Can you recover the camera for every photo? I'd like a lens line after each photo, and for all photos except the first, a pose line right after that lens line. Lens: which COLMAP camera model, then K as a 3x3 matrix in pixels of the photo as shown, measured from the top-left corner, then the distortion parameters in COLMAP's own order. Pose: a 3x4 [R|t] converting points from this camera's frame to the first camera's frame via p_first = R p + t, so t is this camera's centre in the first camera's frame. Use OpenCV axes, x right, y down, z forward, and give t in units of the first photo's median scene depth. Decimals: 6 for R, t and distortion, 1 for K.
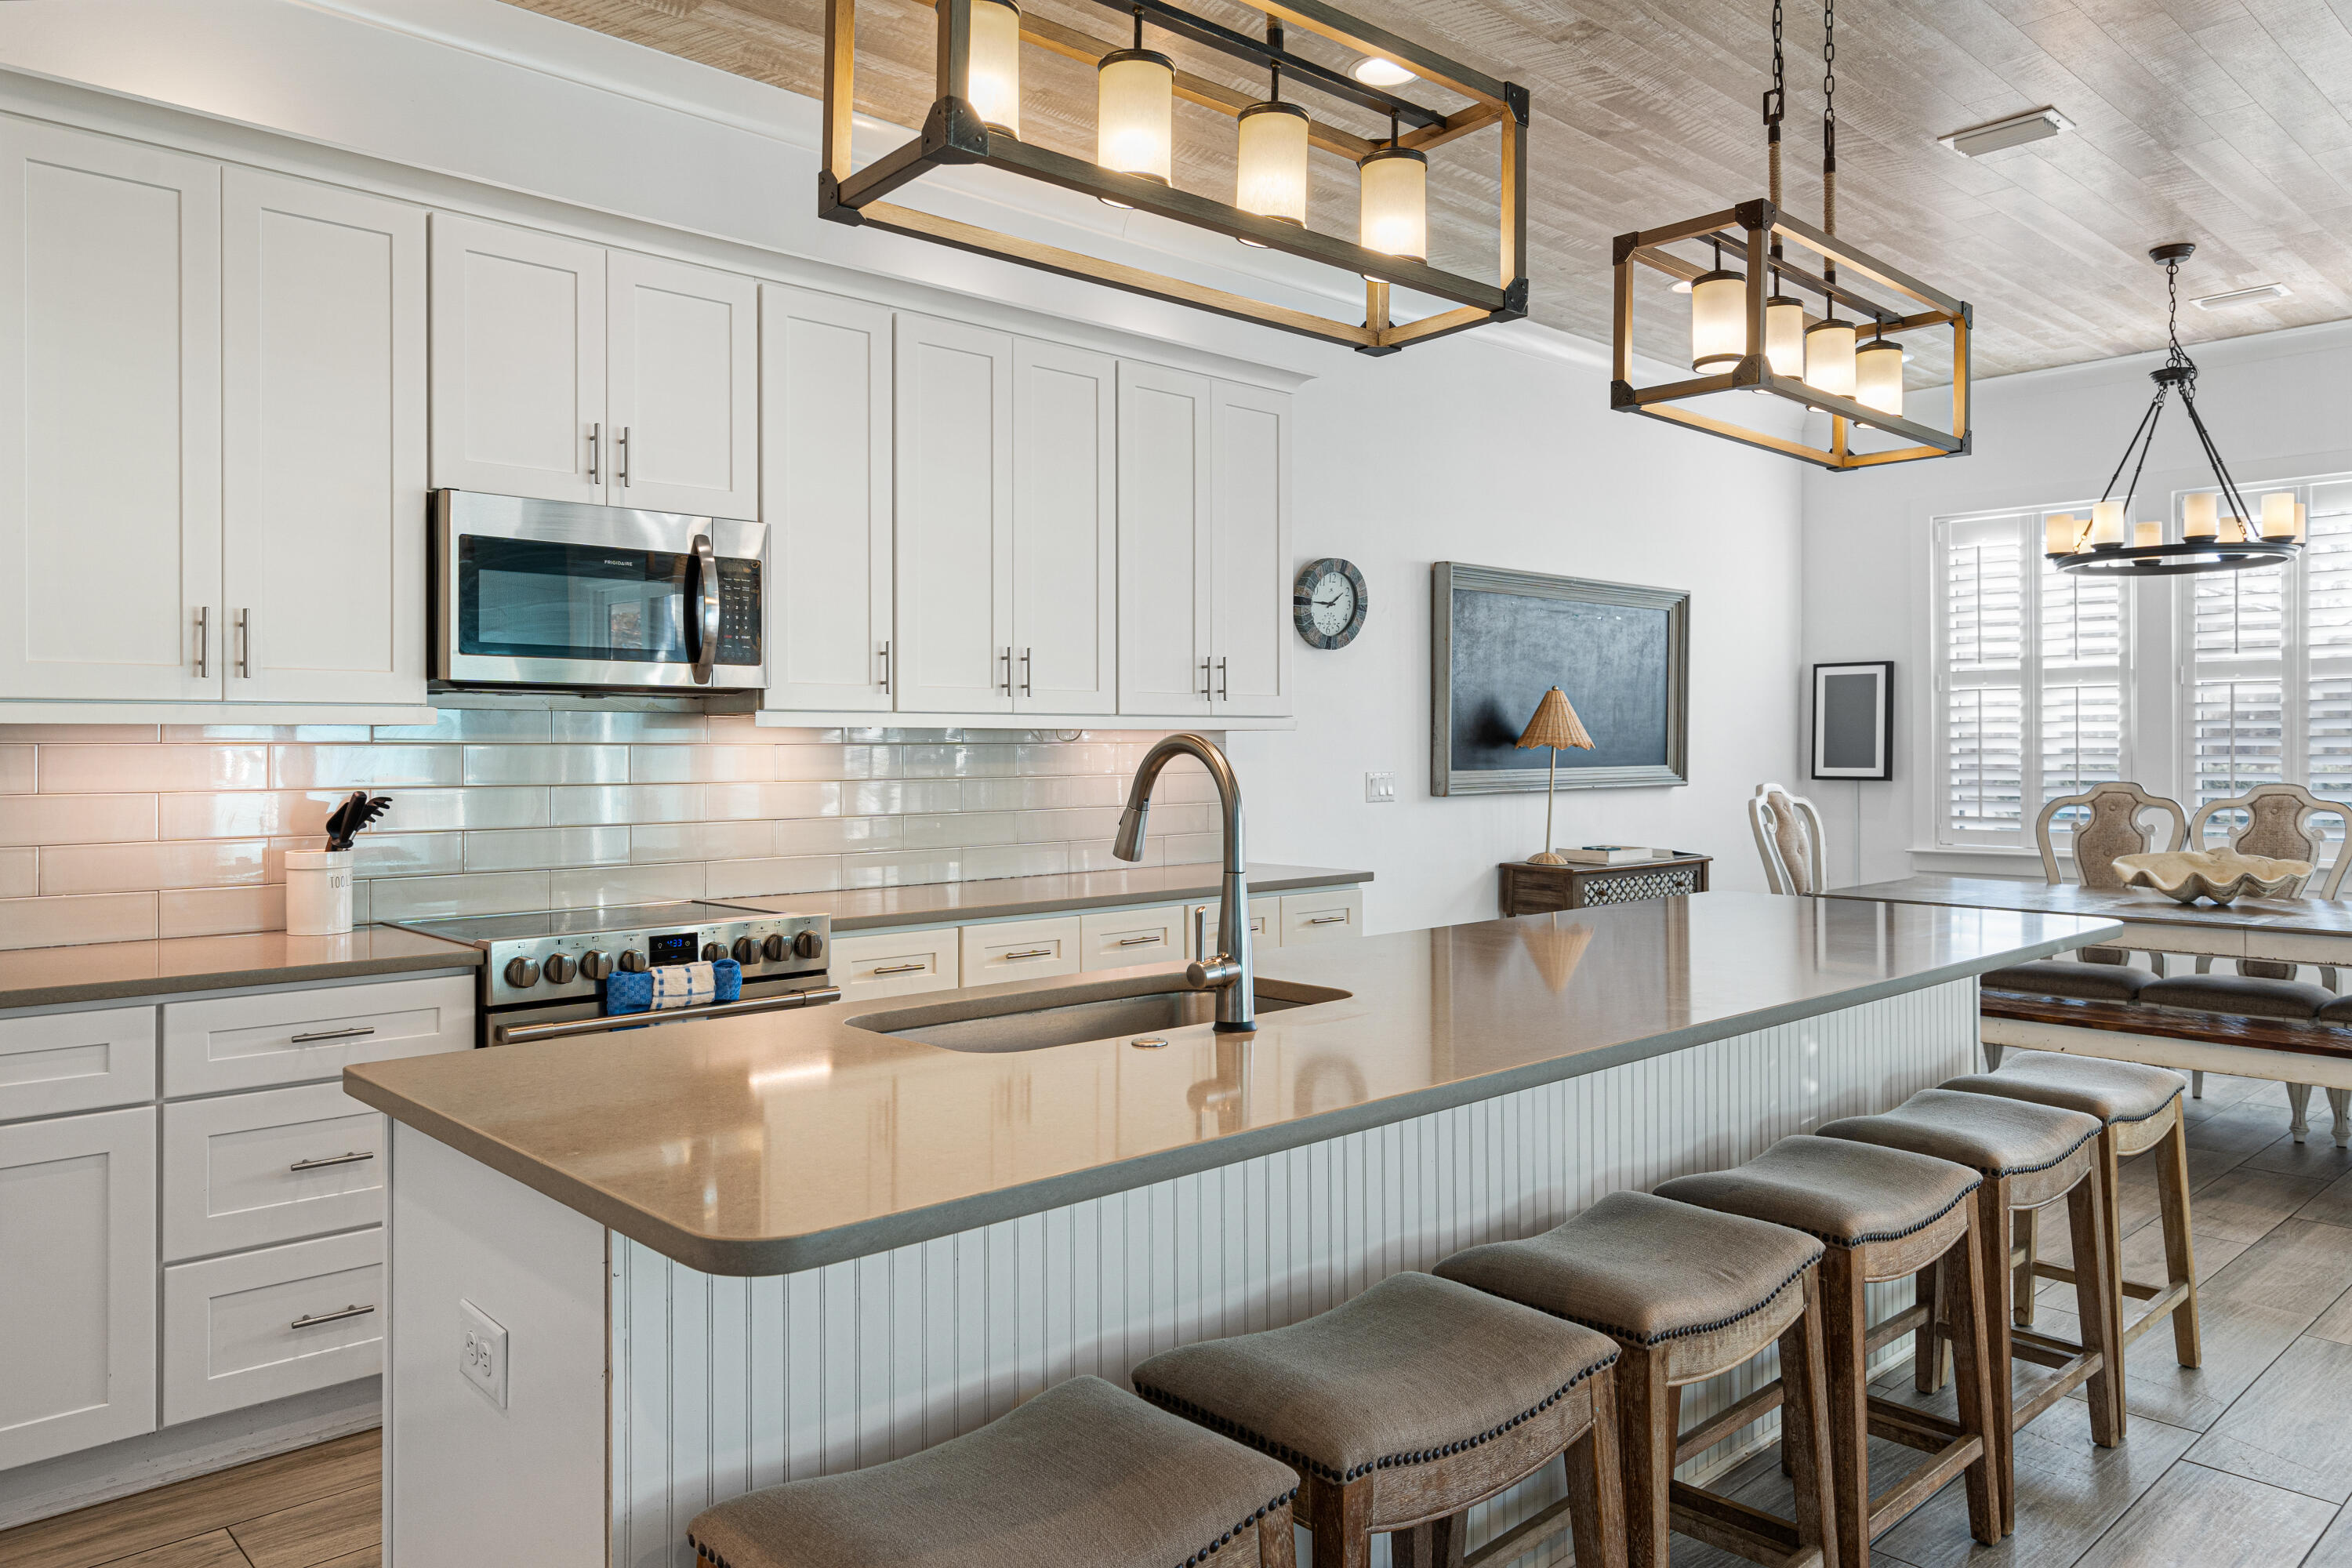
lens RADIAL K [[1496.0, 0, 1153.2], [0, 1496.0, 722.5], [0, 0, 1]] dist [0.000606, 0.000740]
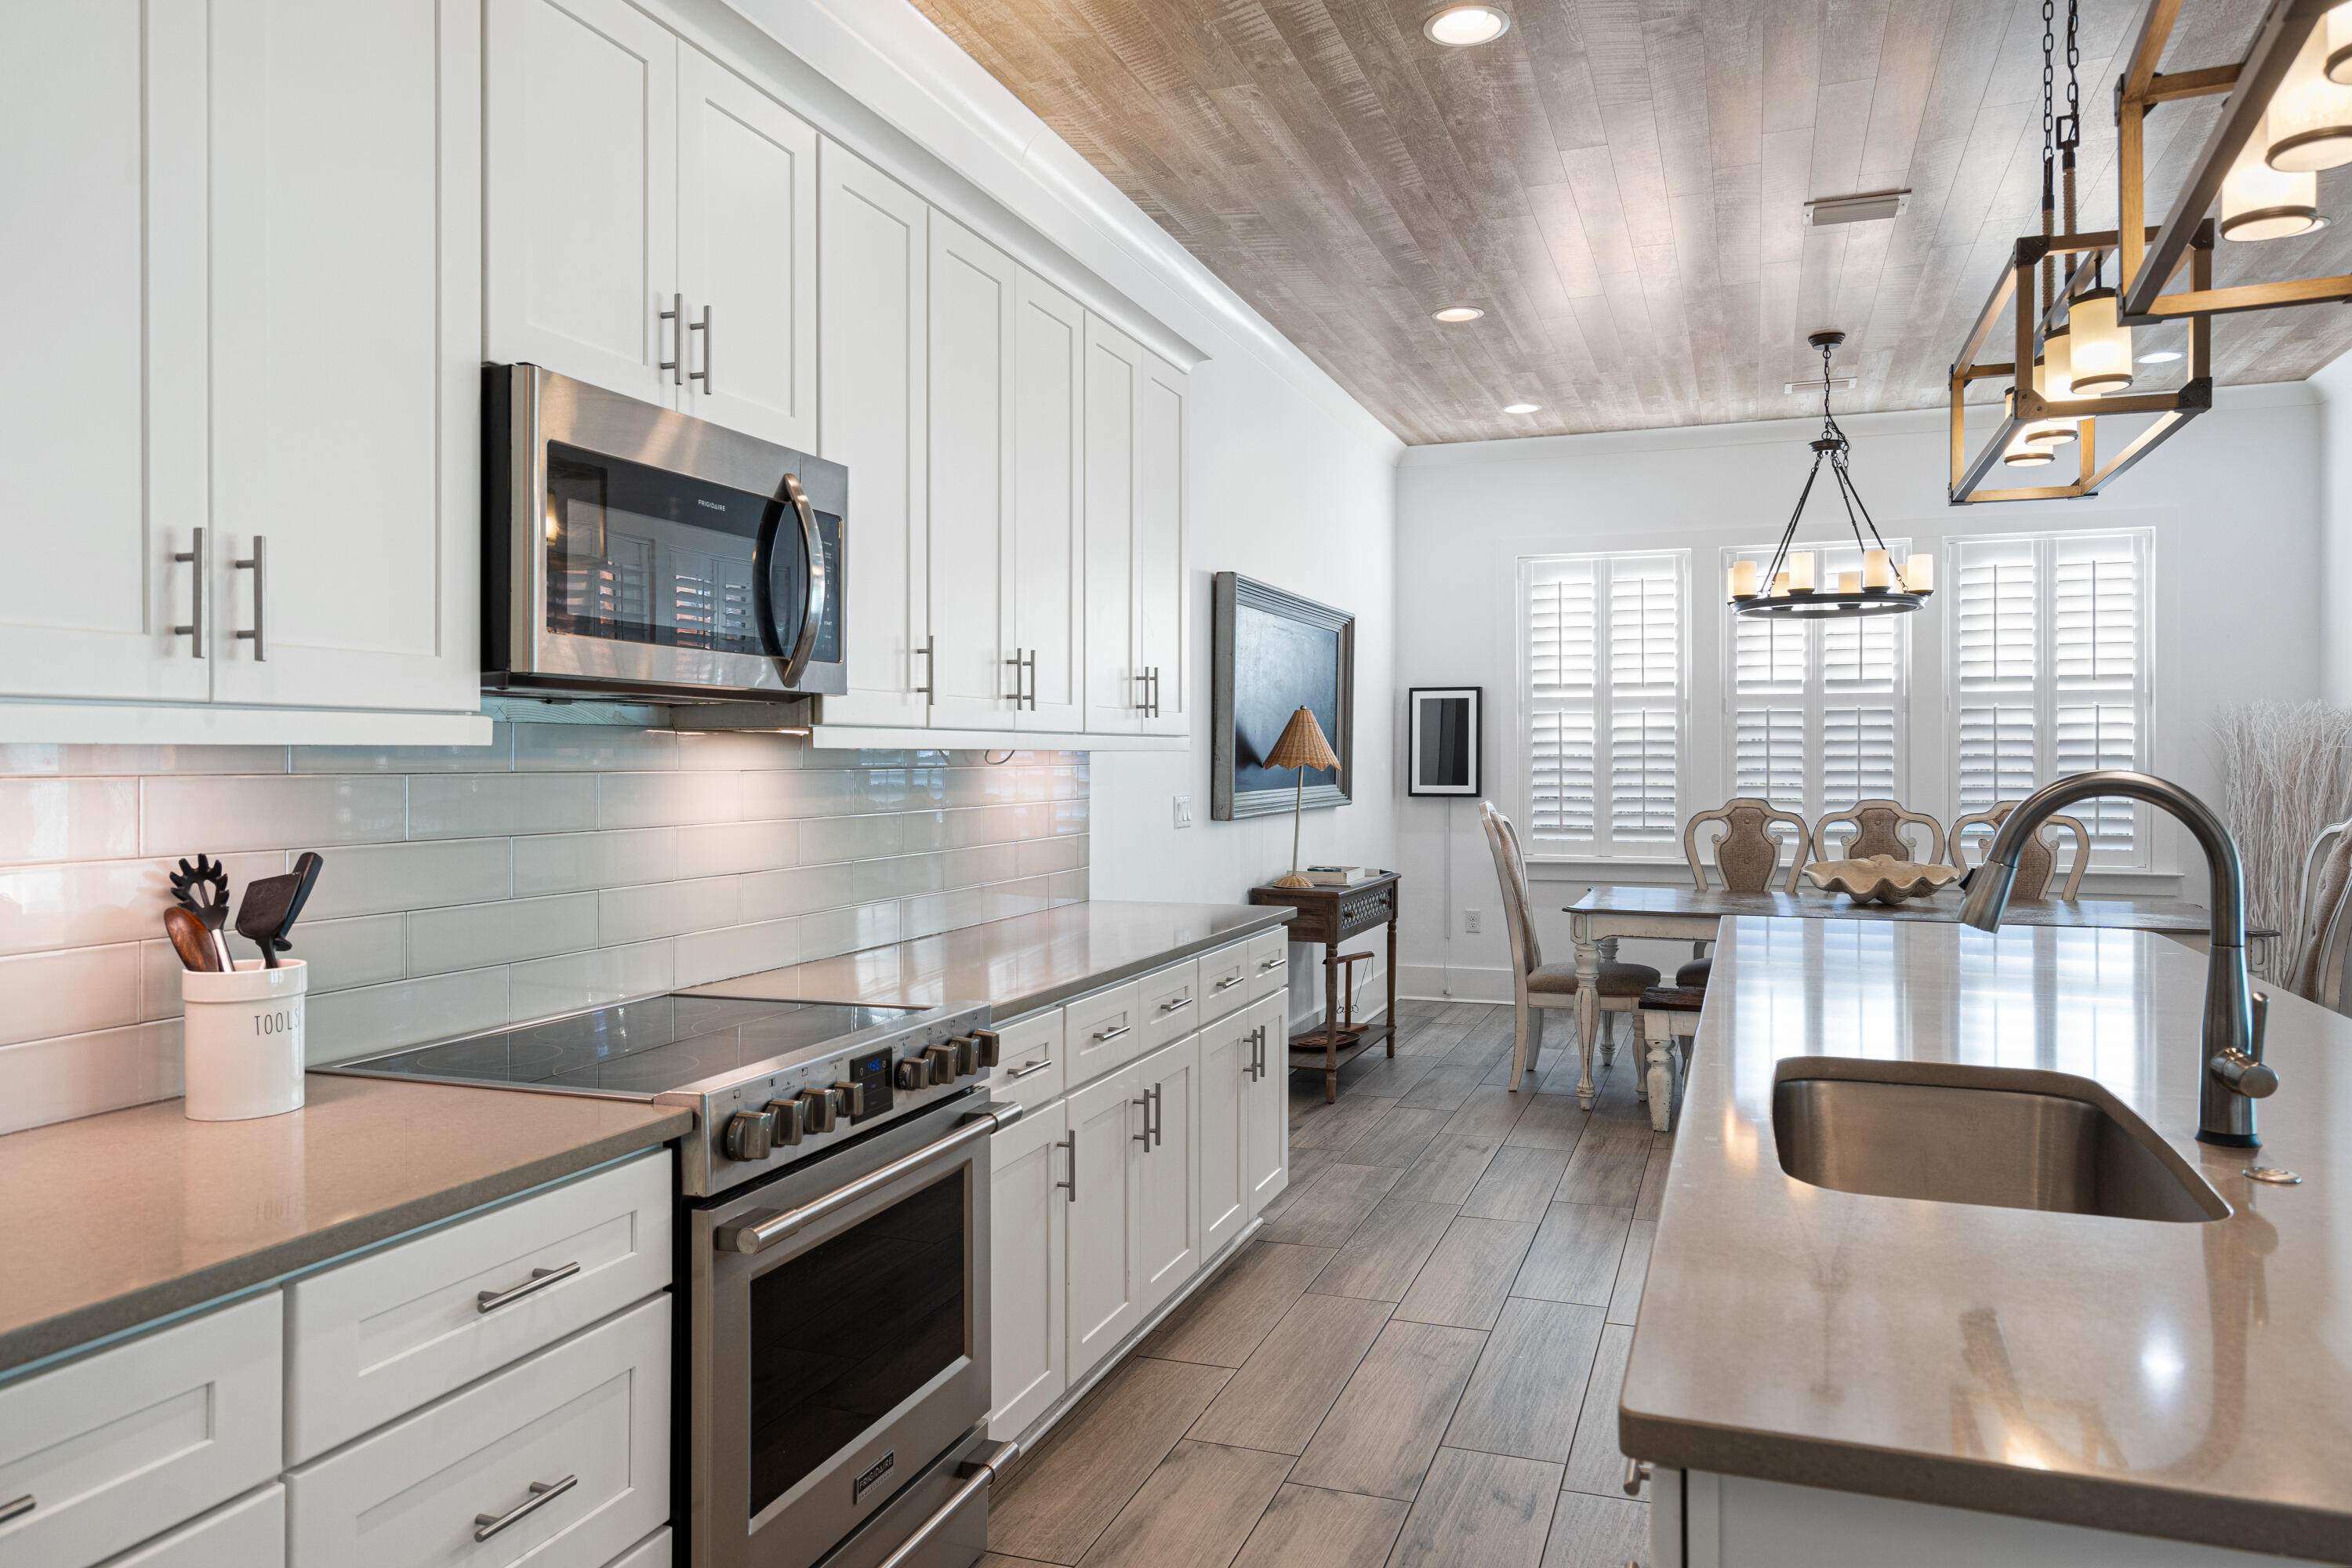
lens RADIAL K [[1496.0, 0, 1169.0], [0, 1496.0, 741.2], [0, 0, 1]] dist [0.000606, 0.000740]
pose [[0.901556, 0.007082, 0.432604, -0.272495], [-0.008604, 0.999962, 0.001560, -0.001923], [-0.432576, -0.005129, 0.901583, 0.178653]]
